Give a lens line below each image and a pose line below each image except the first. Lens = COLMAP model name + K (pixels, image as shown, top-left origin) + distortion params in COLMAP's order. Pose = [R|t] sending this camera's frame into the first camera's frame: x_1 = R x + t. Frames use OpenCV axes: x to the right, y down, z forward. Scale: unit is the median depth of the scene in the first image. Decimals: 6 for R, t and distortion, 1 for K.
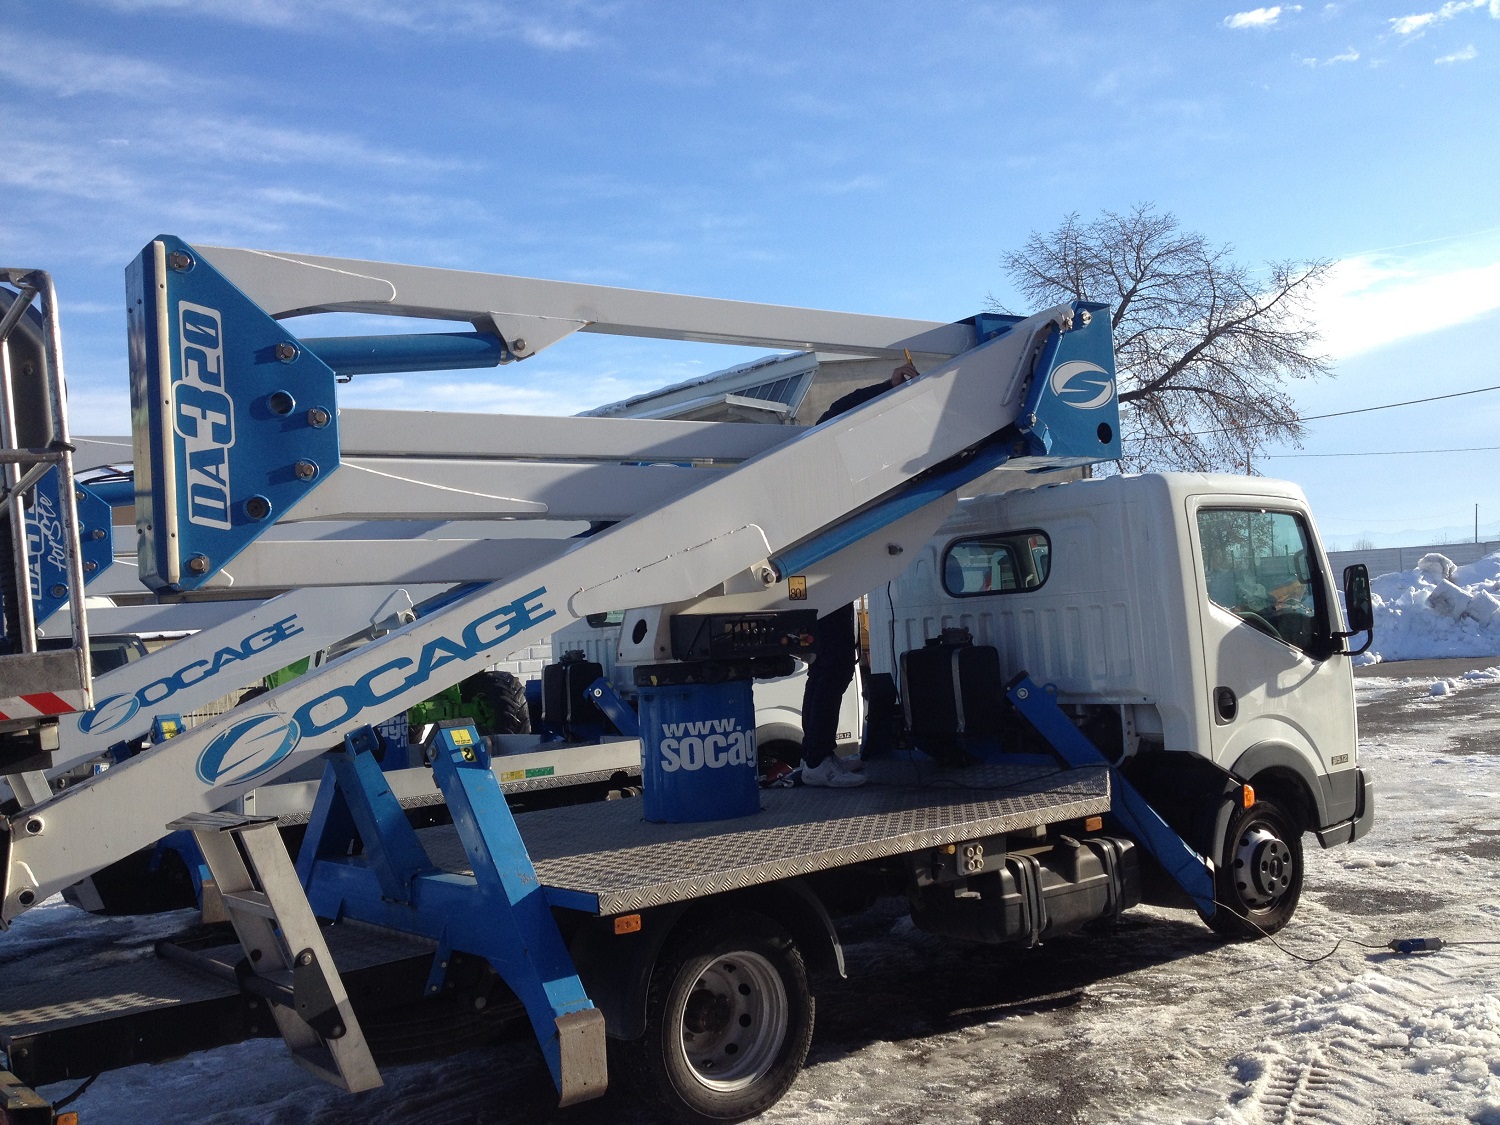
lens RADIAL K [[1492.9, 0, 684.7], [0, 1492.9, 575.5], [0, 0, 1]] dist [0.017179, 0.000000]
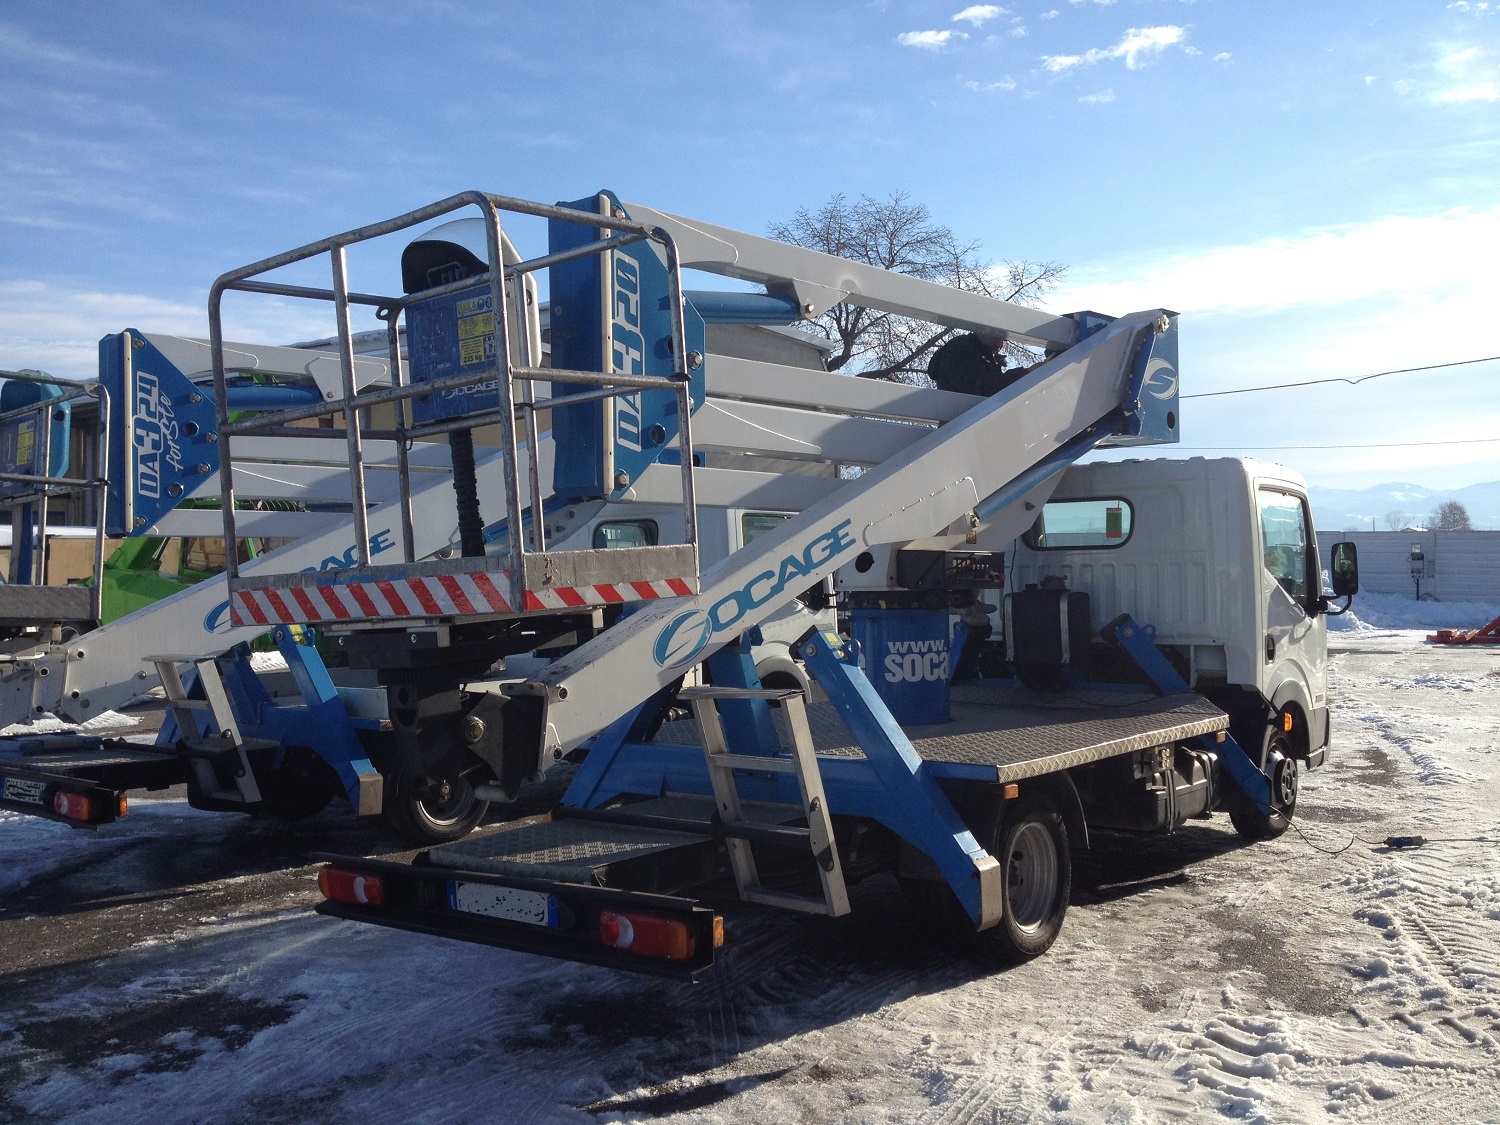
lens RADIAL K [[1492.9, 0, 736.6], [0, 1492.9, 554.2], [0, 0, 1]] dist [0.017179, 0.000000]
pose [[0.972461, 0.059269, 0.225402, -0.396868], [-0.063289, 0.997938, 0.010647, 0.025719], [-0.224306, -0.024619, 0.974208, -0.118173]]
